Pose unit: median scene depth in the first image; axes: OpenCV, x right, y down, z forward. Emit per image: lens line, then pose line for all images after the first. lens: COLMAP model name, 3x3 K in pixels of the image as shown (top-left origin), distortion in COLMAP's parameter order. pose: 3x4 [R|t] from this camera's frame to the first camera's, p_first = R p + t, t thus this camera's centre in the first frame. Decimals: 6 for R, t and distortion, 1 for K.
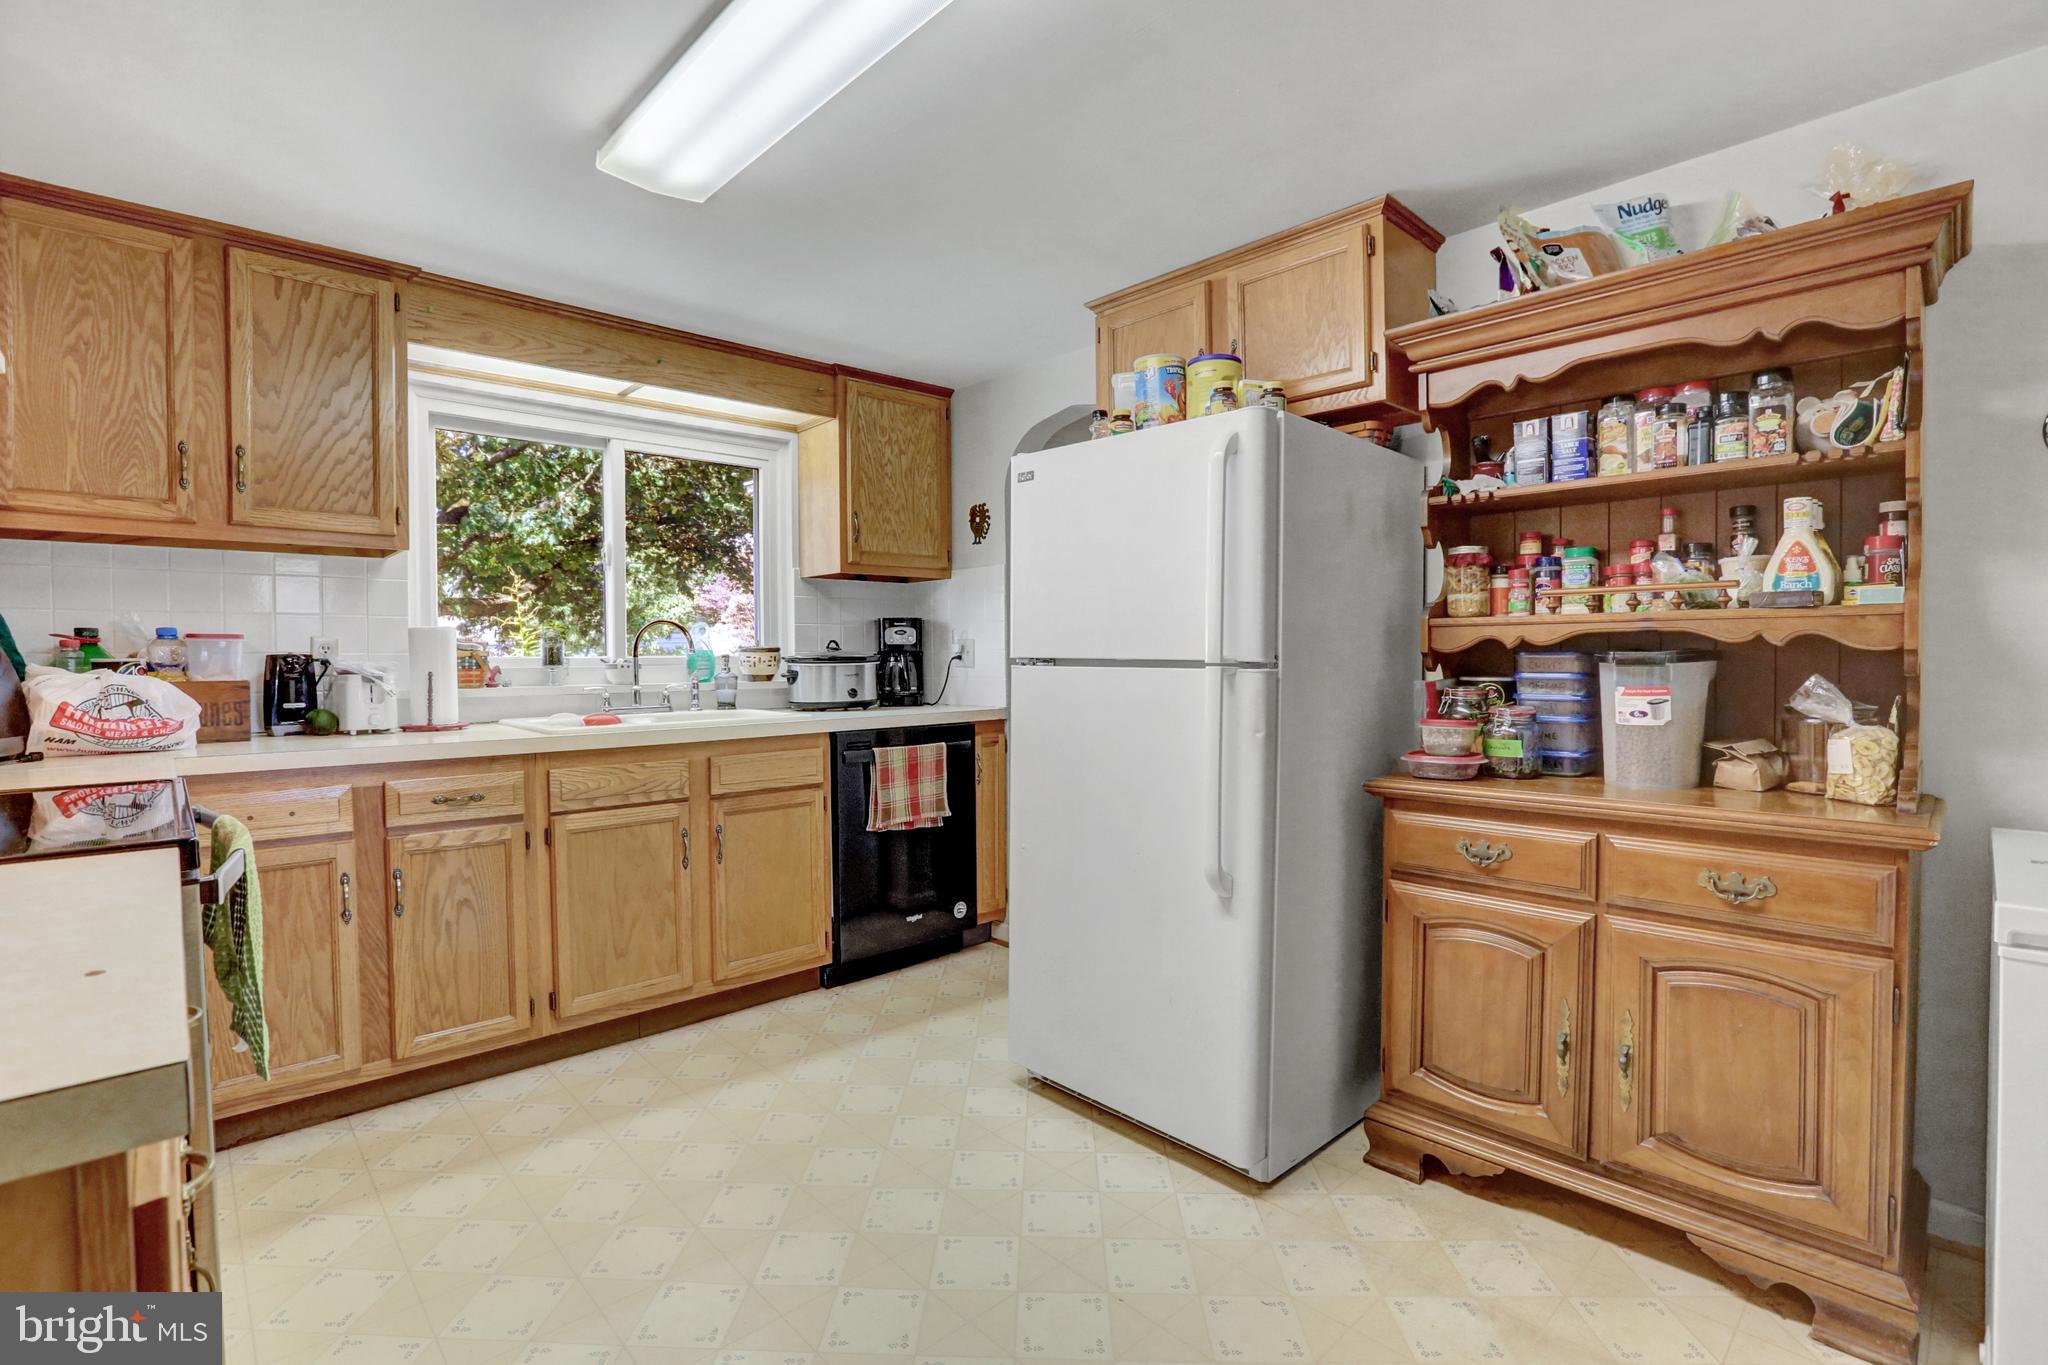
lens RADIAL K [[943.7, 0, 1034.3], [0, 943.7, 679.6], [0, 0, 1]] dist [-0.044137, 0.015711]
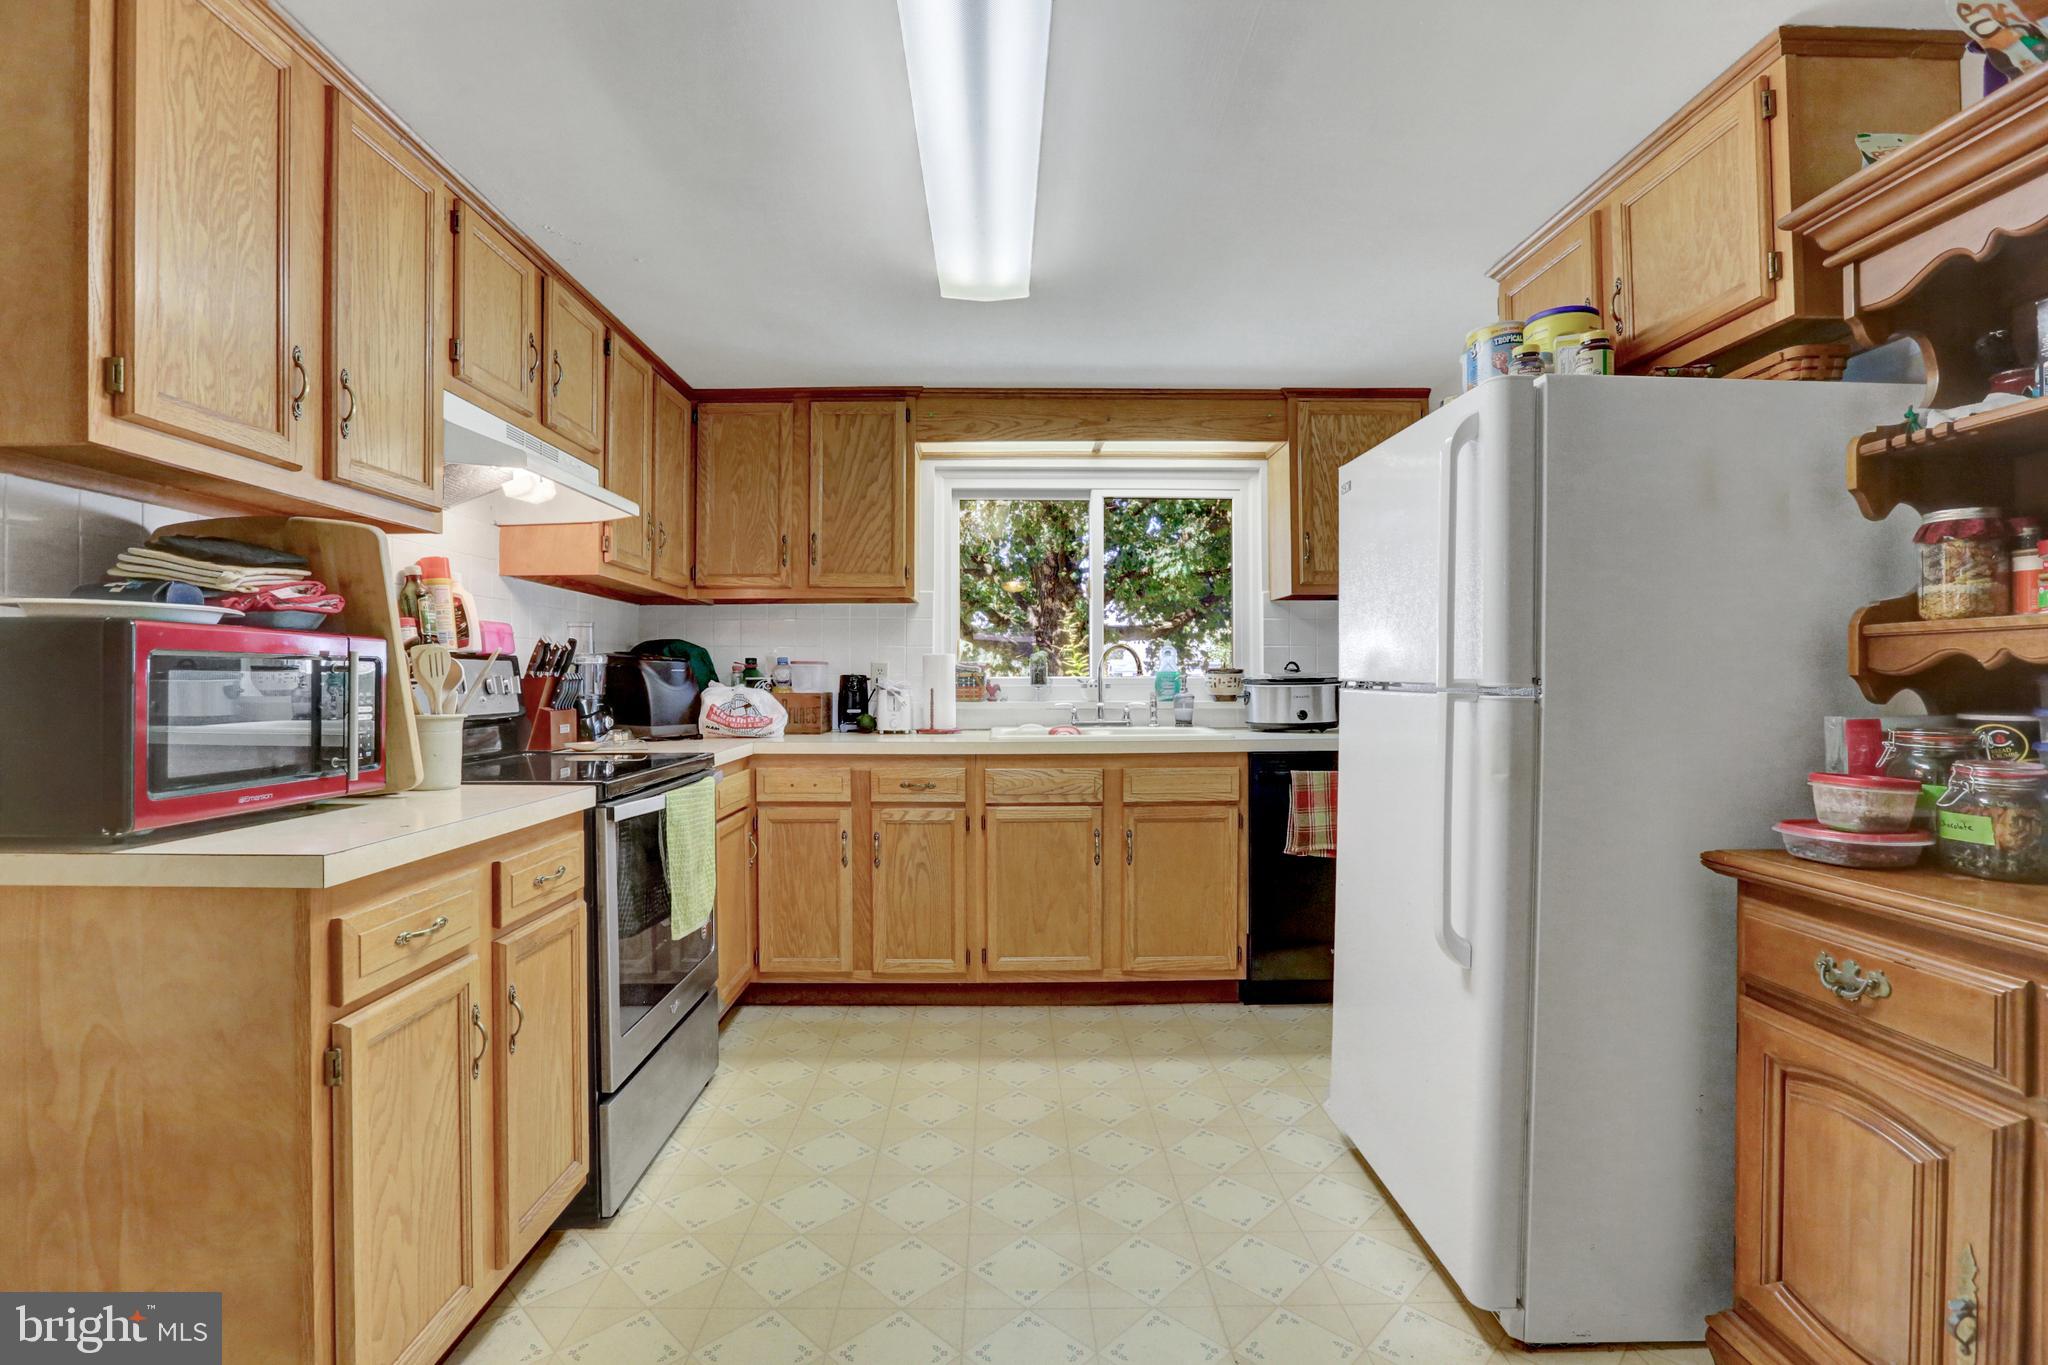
lens RADIAL K [[943.7, 0, 1001.4], [0, 943.7, 680.3], [0, 0, 1]] dist [-0.044137, 0.015711]
pose [[0.739497, 0.004941, -0.673142, 0.363826], [-0.019179, 0.999722, -0.013732, -0.004065], [0.672887, 0.023065, 0.739386, 0.087121]]
